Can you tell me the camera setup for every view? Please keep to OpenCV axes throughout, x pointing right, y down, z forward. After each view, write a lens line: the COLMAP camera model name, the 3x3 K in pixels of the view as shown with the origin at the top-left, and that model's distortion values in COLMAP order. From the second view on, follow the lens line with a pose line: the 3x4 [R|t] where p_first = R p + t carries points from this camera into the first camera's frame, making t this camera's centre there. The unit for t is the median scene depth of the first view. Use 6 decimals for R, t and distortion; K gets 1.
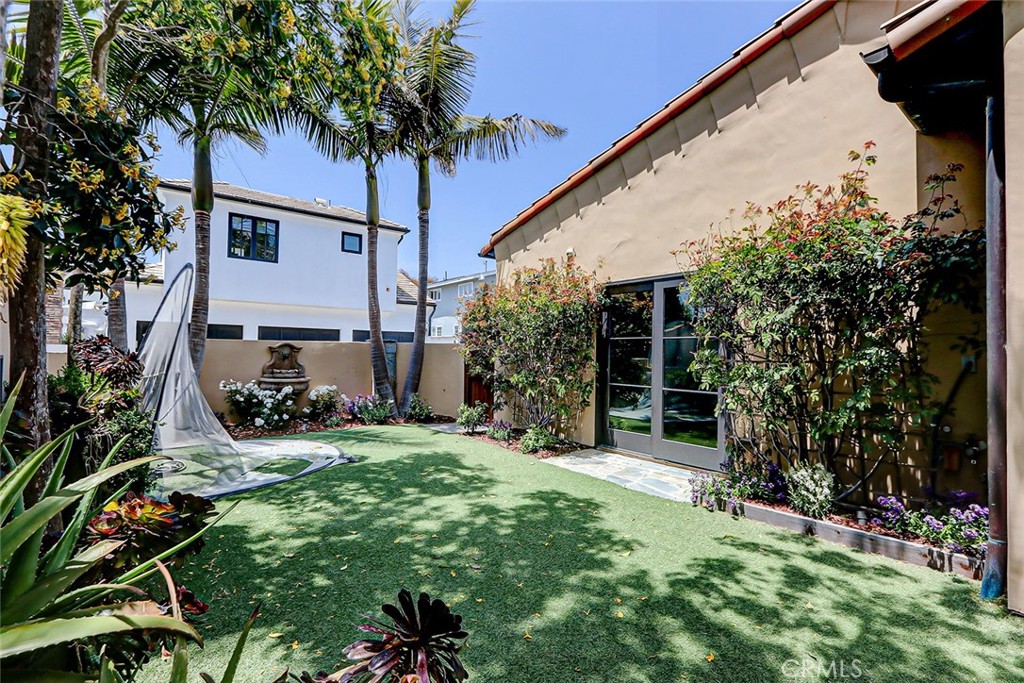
lens RADIAL K [[473.9, 0, 512.7], [0, 473.9, 340.7], [0, 0, 1]] dist [0.006140, -0.000977]
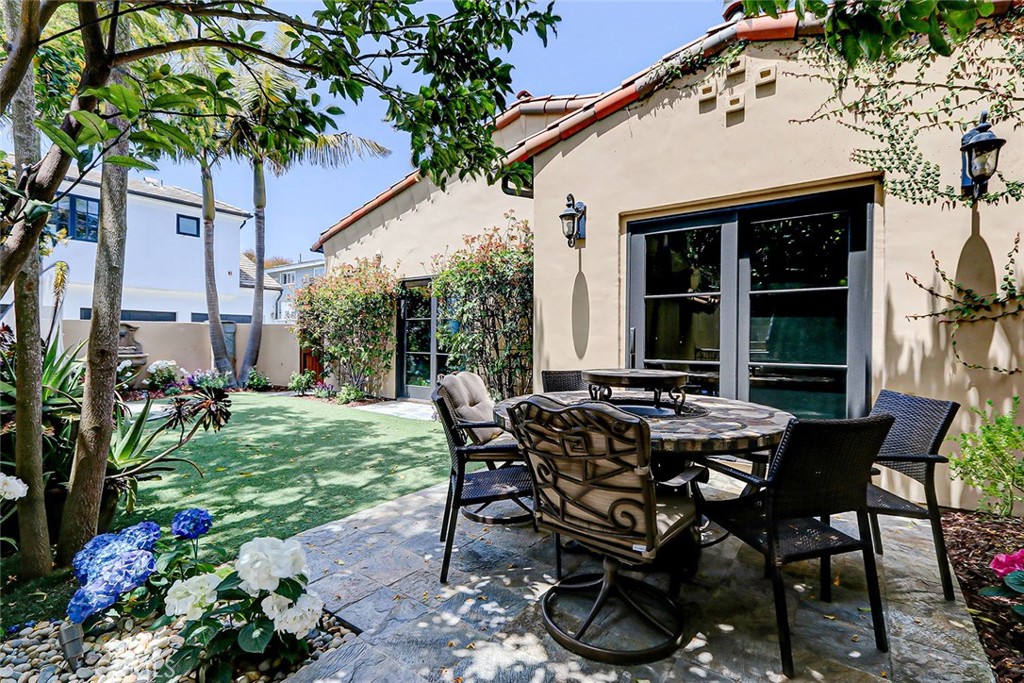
lens RADIAL K [[473.9, 0, 511.1], [0, 473.9, 340.4], [0, 0, 1]] dist [0.006140, -0.000977]
pose [[0.964824, -0.007152, 0.262800, 0.104335], [-0.000635, 0.999564, 0.029531, 0.011832], [-0.262897, -0.028659, 0.964398, -0.304344]]
